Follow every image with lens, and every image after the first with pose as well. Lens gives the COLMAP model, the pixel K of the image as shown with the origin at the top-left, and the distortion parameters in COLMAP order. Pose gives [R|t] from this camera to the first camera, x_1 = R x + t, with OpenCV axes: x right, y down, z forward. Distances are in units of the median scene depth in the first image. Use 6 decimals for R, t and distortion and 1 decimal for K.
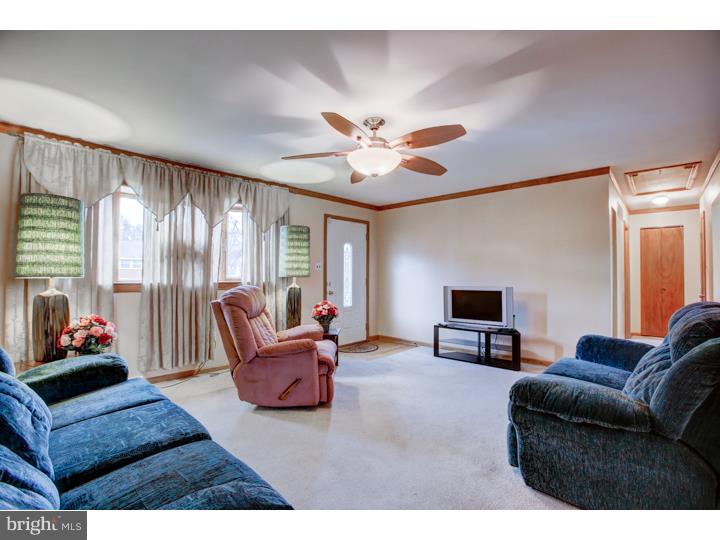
lens RADIAL K [[331.7, 0, 360.0], [0, 331.7, 270.0], [0, 0, 1]] dist [-0.074297, 0.029540]
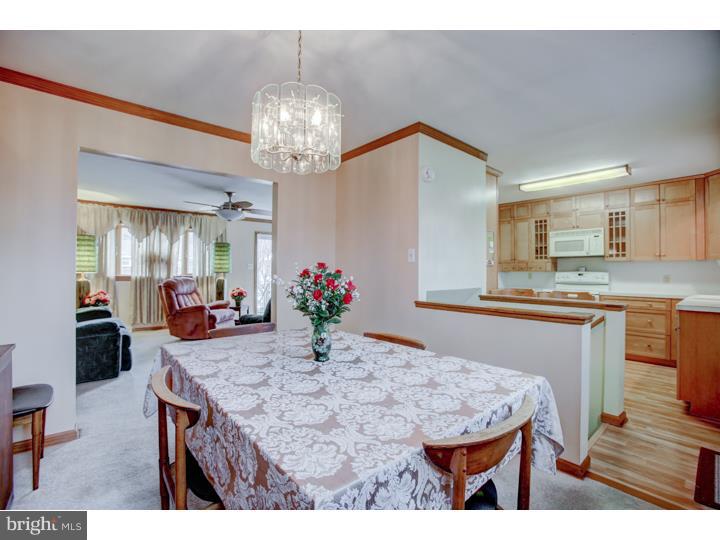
lens RADIAL K [[331.7, 0, 360.0], [0, 331.7, 270.0], [0, 0, 1]] dist [-0.074297, 0.029540]
pose [[0.995180, 0.001570, -0.098051, 0.802110], [-0.000821, 0.999970, 0.007674, -0.008676], [0.098060, -0.007556, 0.995152, -0.696281]]
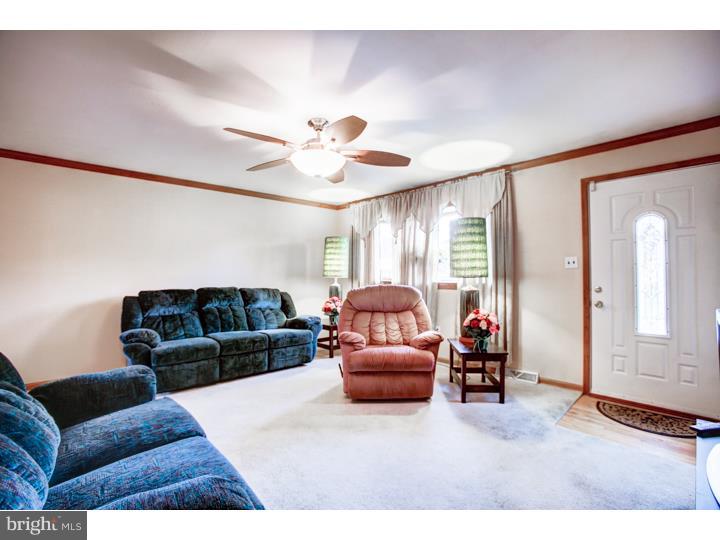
lens RADIAL K [[331.7, 0, 360.0], [0, 331.7, 270.0], [0, 0, 1]] dist [-0.074297, 0.029540]
pose [[-0.035392, -0.021083, -0.999151, 0.814584], [0.014522, 0.999661, -0.021608, 0.018203], [0.999268, -0.015275, -0.035074, 0.913274]]
